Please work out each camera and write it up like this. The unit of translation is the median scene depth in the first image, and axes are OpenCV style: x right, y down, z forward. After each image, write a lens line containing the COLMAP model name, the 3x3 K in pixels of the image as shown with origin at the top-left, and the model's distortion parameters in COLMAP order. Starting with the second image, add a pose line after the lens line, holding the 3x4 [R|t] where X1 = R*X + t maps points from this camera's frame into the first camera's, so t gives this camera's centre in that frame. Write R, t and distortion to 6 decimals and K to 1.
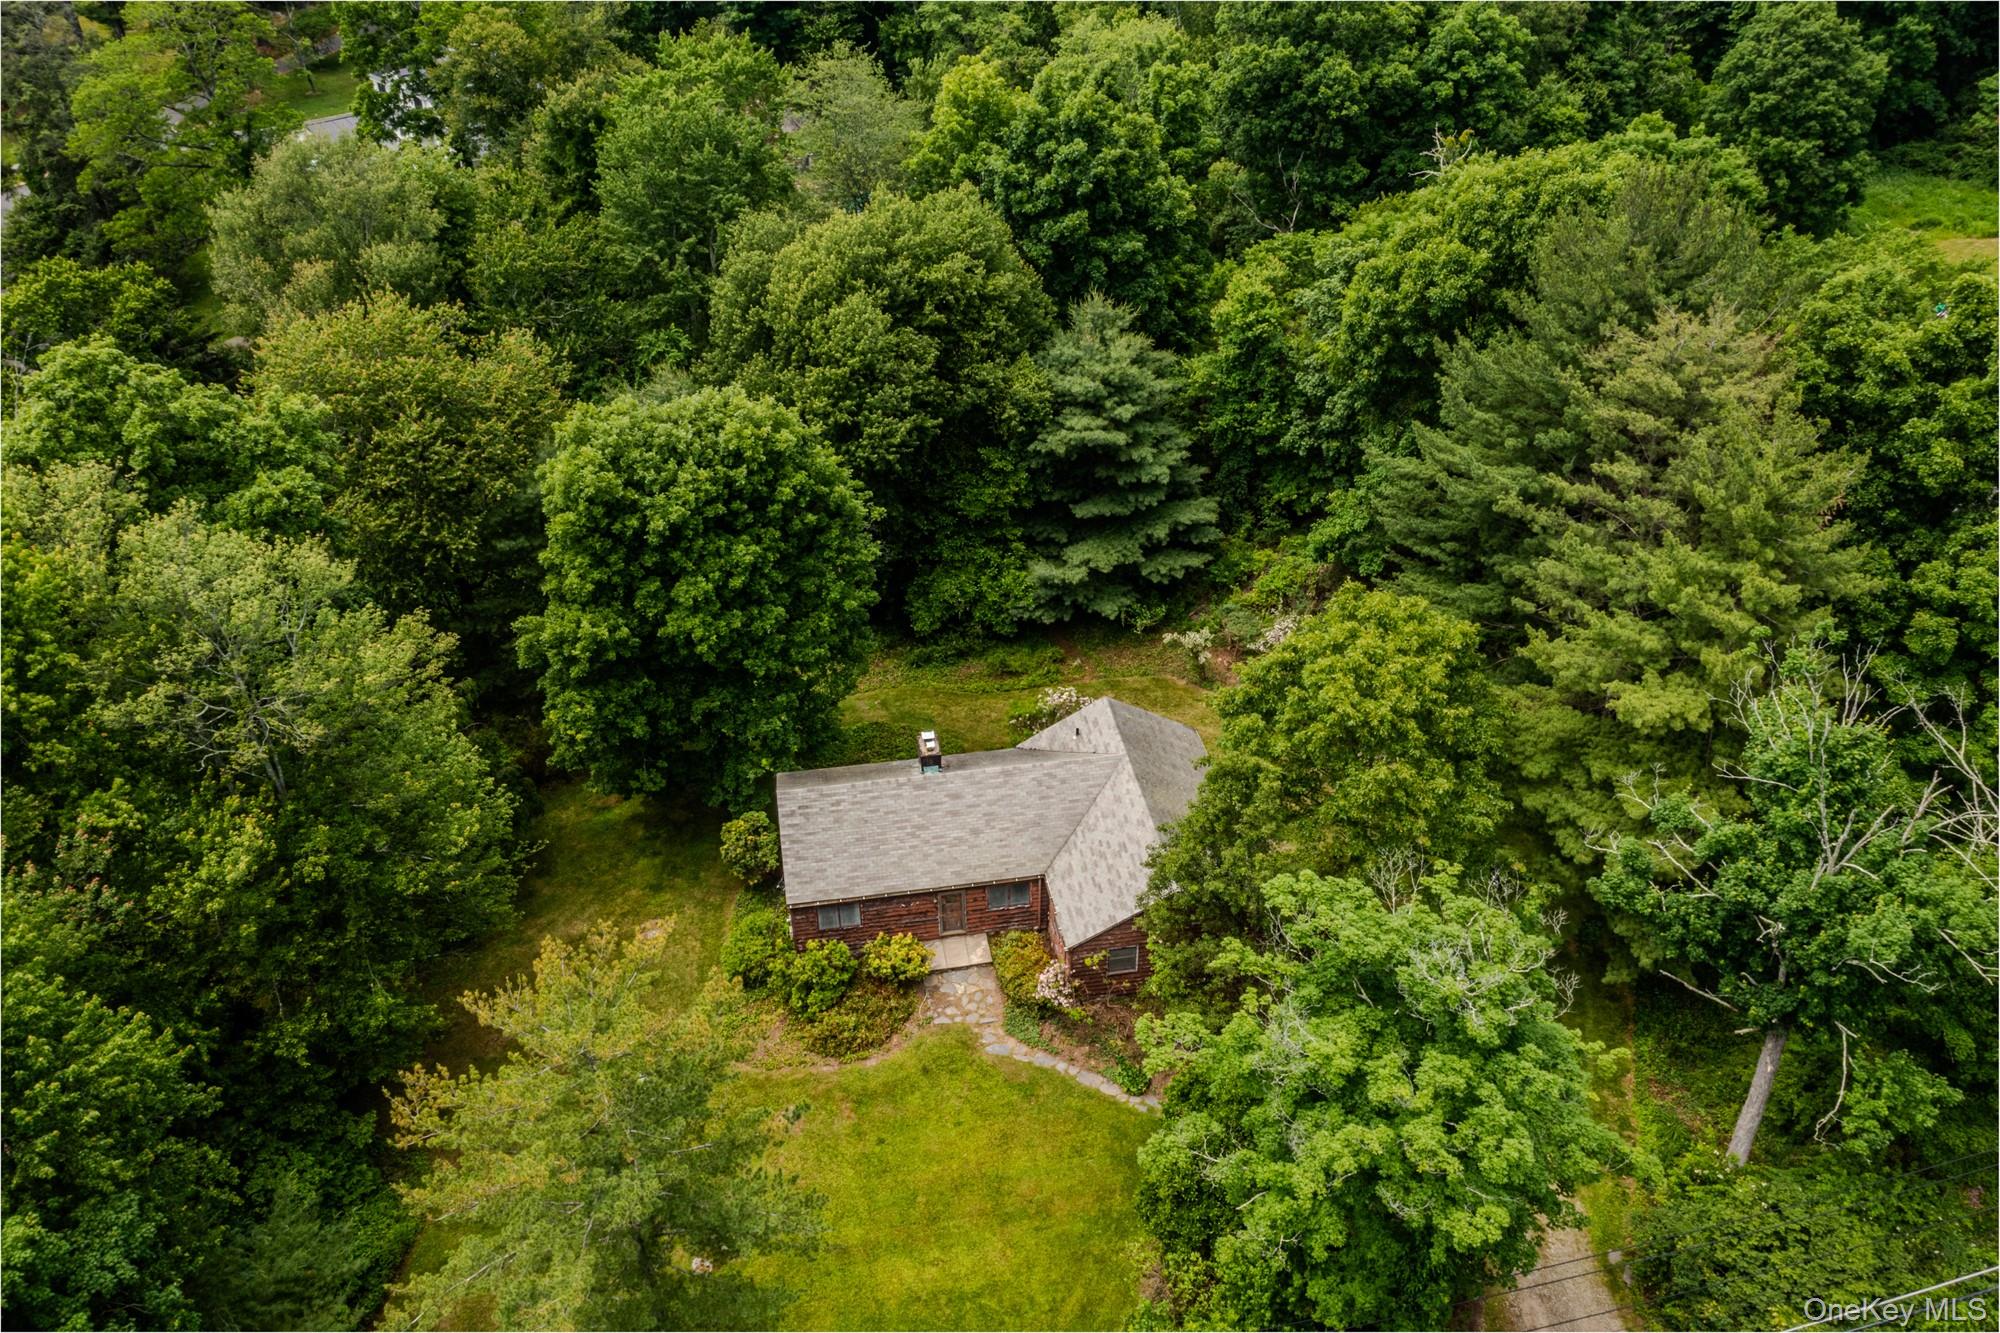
lens RADIAL K [[1627.7, 0, 1001.3], [0, 1627.7, 664.6], [0, 0, 1]] dist [-0.010424, -0.002926]
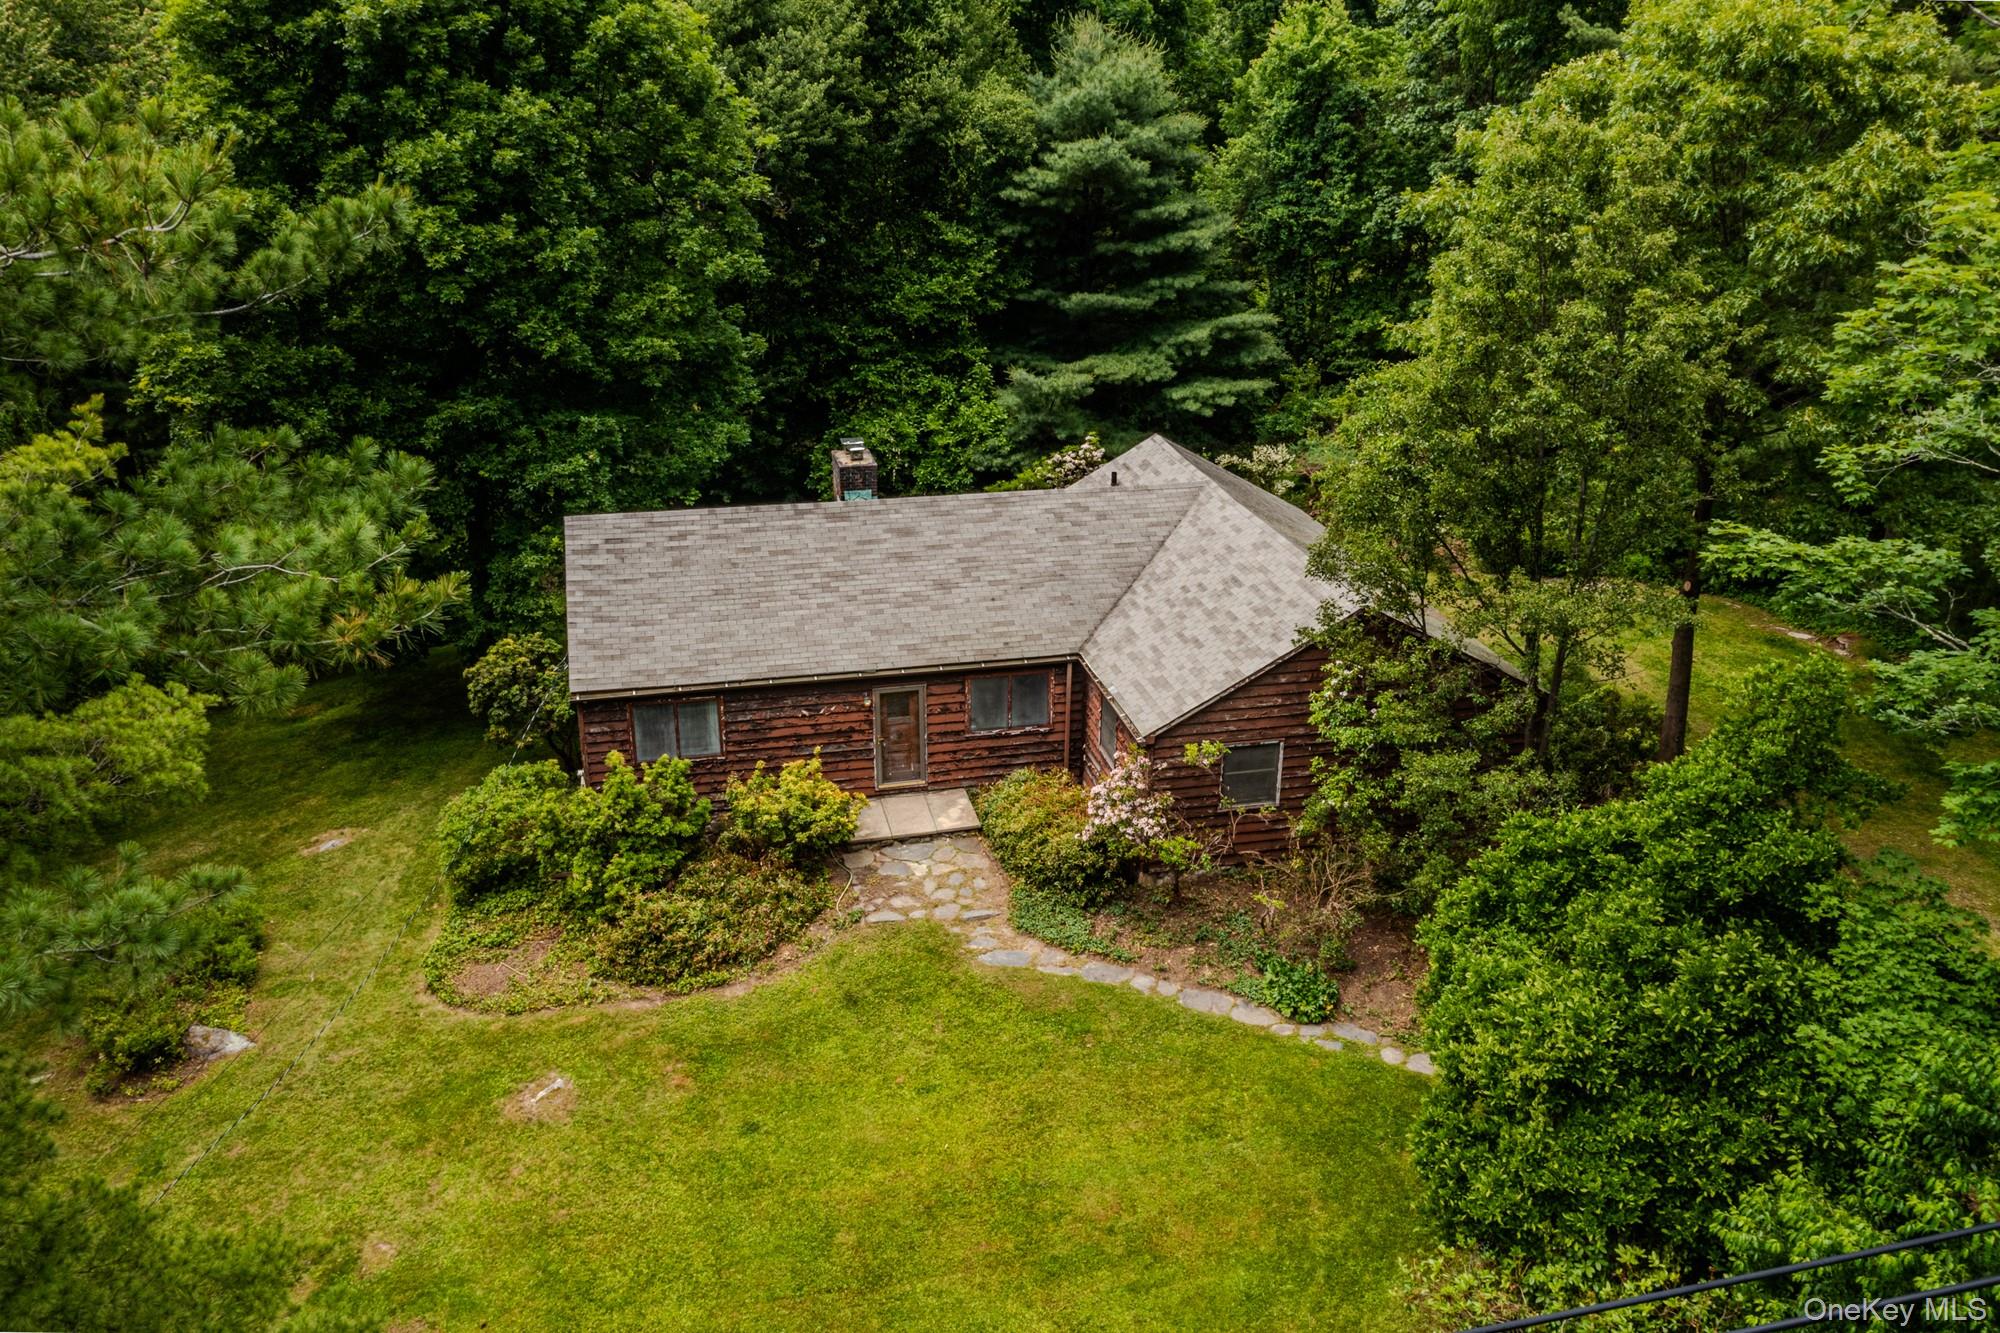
lens RADIAL K [[1627.7, 0, 995.2], [0, 1627.7, 668.4], [0, 0, 1]] dist [-0.010424, -0.002926]
pose [[0.998349, -0.004853, 0.057231, -0.030517], [0.016760, 0.977676, -0.209448, 0.246978], [-0.054937, 0.210061, 0.976144, 0.506122]]
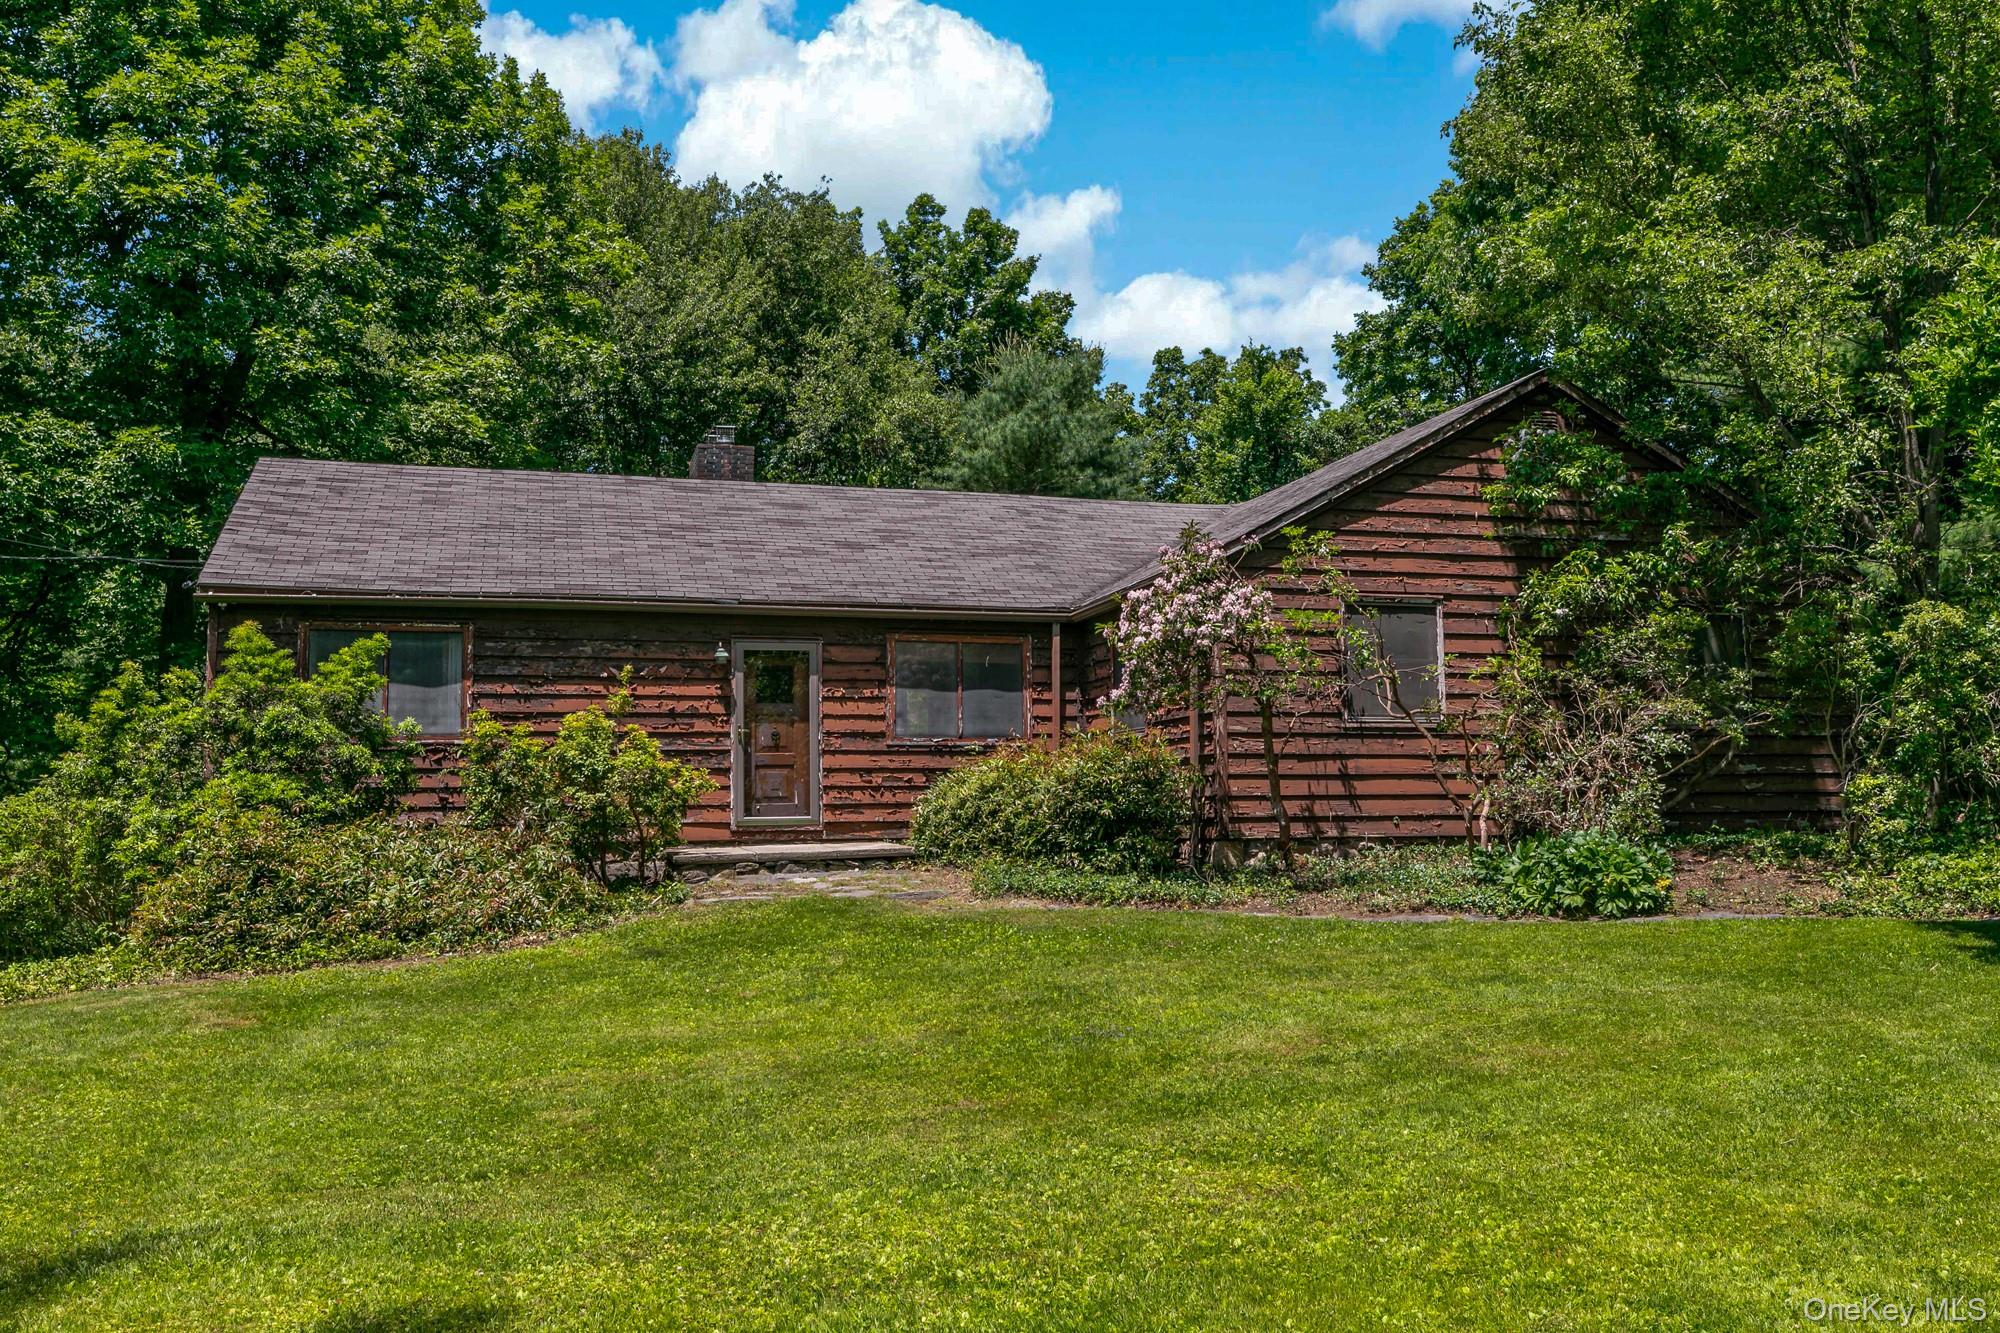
lens RADIAL K [[1682.8, 0, 1003.0], [0, 1682.8, 666.0], [0, 0, 1]] dist [0.005202, 0.000564]
pose [[0.993021, 0.014376, 0.117058, -0.026052], [0.064436, 0.765178, -0.640586, 0.354565], [-0.098780, 0.643658, 0.758912, 0.765835]]
